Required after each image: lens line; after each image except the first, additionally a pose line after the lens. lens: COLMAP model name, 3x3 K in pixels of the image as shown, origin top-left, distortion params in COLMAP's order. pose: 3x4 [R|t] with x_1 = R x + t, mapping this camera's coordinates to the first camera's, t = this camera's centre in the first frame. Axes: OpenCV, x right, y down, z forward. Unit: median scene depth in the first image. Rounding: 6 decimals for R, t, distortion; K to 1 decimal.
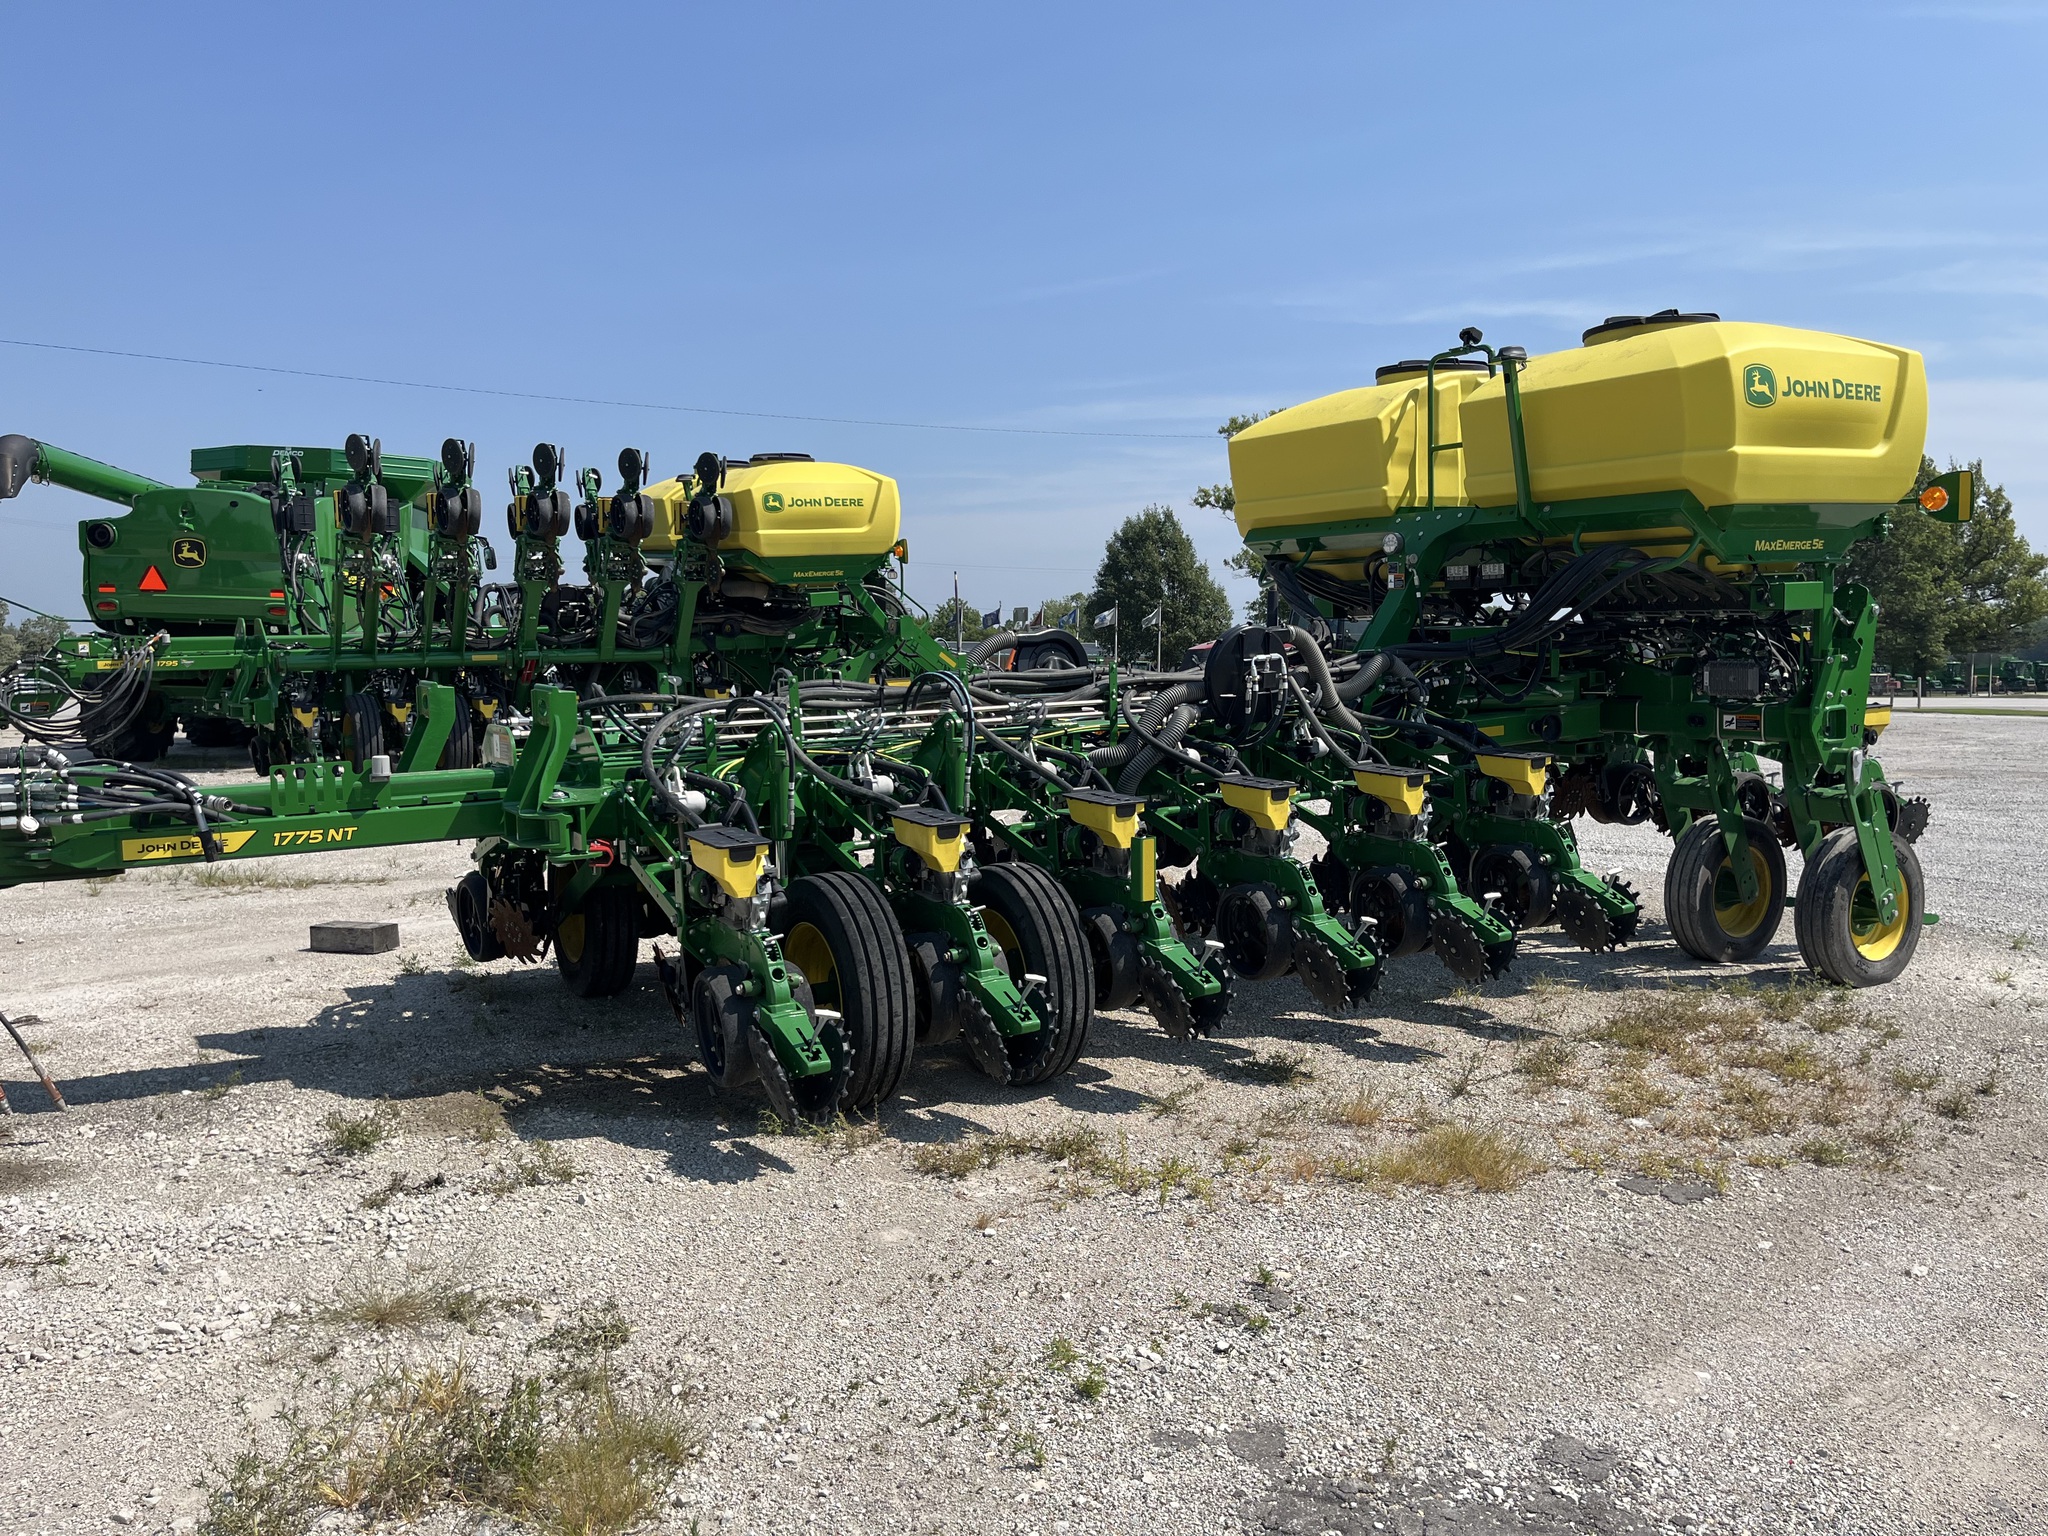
lens RADIAL K [[1557.9, 0, 1035.7], [0, 1557.9, 758.4], [0, 0, 1]] dist [0.074866, -0.096477]
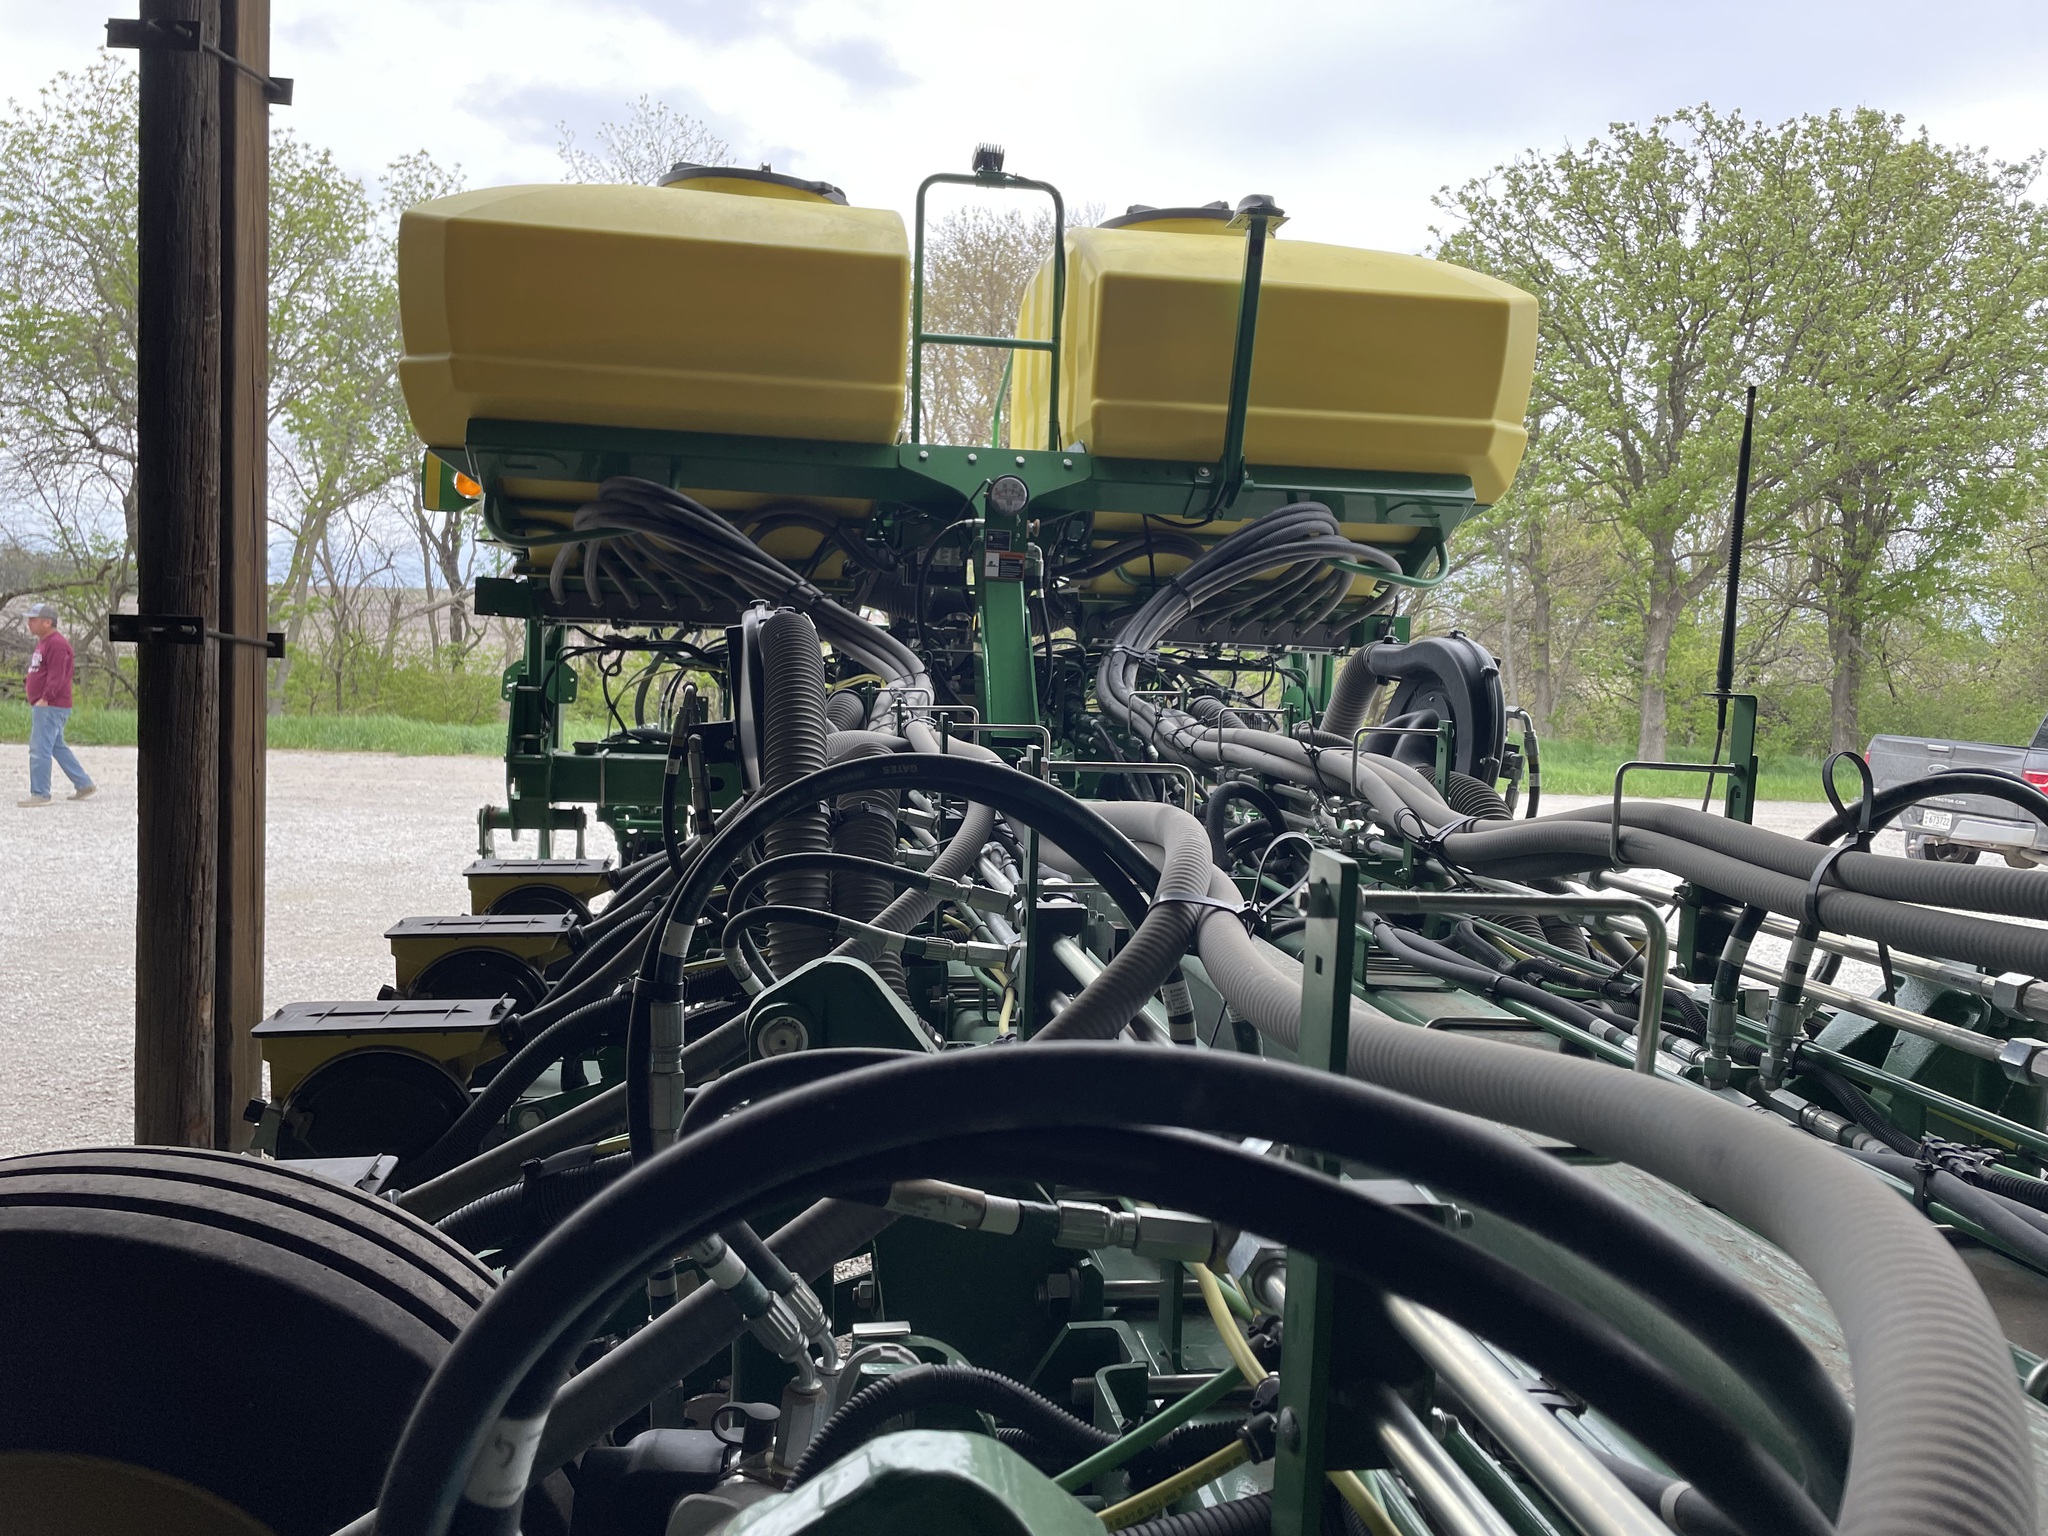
lens RADIAL K [[1557.9, 0, 1017.6], [0, 1557.9, 768.9], [0, 0, 1]] dist [0.074866, -0.096477]
pose [[0.379607, -0.030535, 0.924644, -0.280978], [0.042753, 0.998966, 0.015437, -0.050197], [-0.924159, 0.033672, 0.380521, 0.798004]]
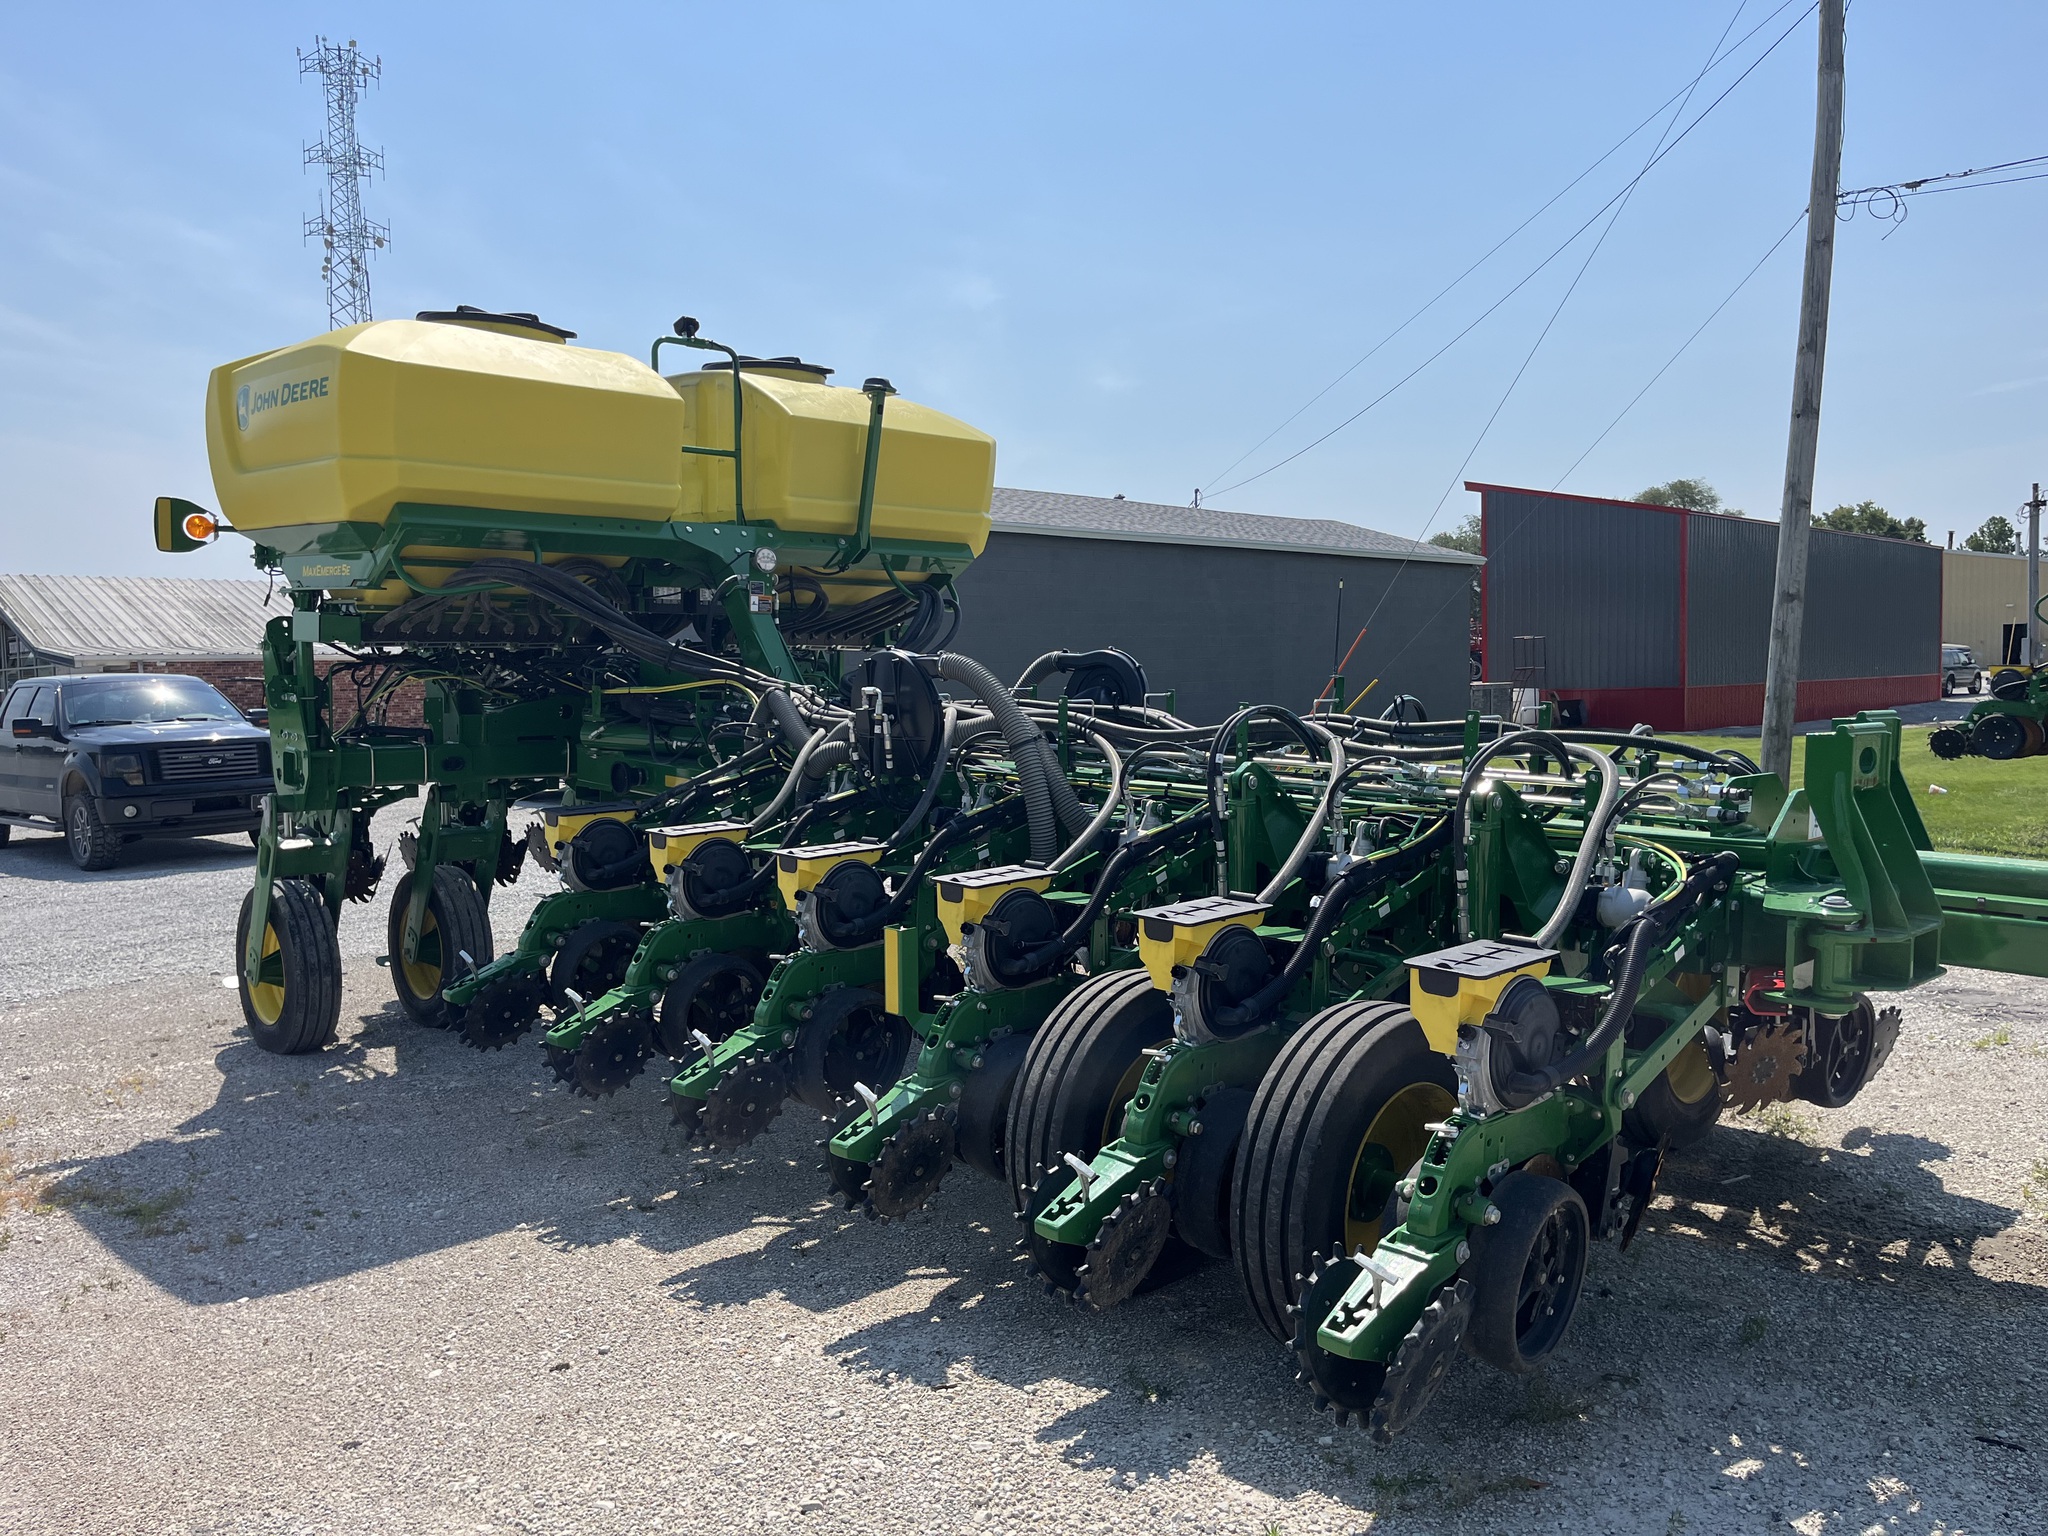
lens RADIAL K [[1557.9, 0, 1028.3], [0, 1557.9, 772.3], [0, 0, 1]] dist [0.074866, -0.096477]
pose [[-0.218207, -0.060119, 0.974049, -0.653231], [0.091161, 0.992481, 0.081679, -0.078545], [-0.971635, 0.106618, -0.211086, 1.059929]]
